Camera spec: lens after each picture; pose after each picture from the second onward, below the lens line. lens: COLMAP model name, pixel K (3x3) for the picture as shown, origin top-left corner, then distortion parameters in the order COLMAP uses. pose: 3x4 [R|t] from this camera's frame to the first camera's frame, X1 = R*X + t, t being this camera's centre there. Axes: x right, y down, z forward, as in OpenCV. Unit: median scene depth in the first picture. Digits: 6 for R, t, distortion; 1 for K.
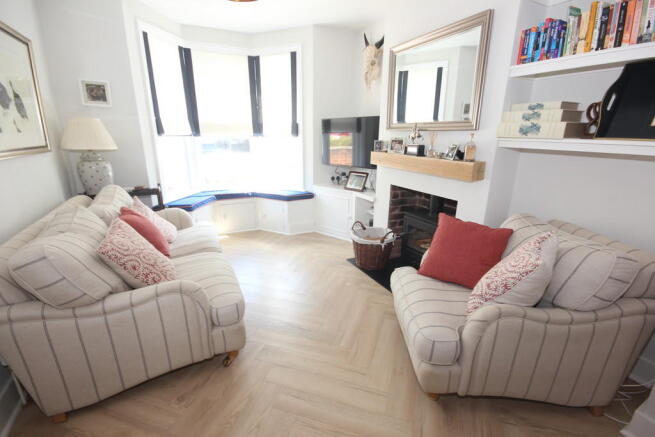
lens RADIAL K [[301.9, 0, 325.1], [0, 301.9, 218.7], [0, 0, 1]] dist [0.000477, 0.000136]
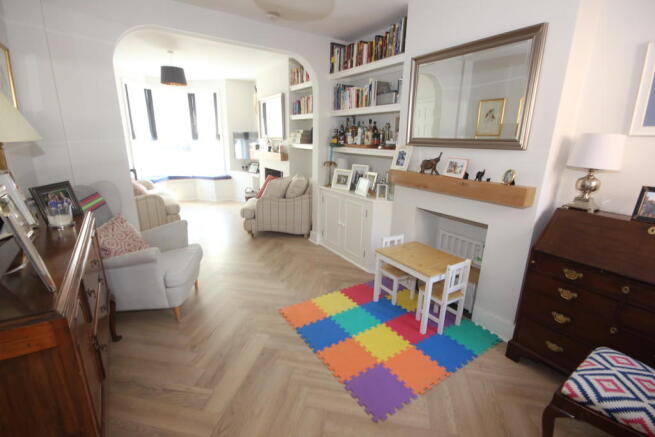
lens RADIAL K [[301.9, 0, 330.0], [0, 301.9, 220.2], [0, 0, 1]] dist [0.000477, 0.000136]
pose [[0.990504, -0.019118, 0.136150, 0.283401], [0.020479, 0.999753, -0.008609, 0.194189], [-0.135952, 0.011315, 0.990651, -0.750495]]
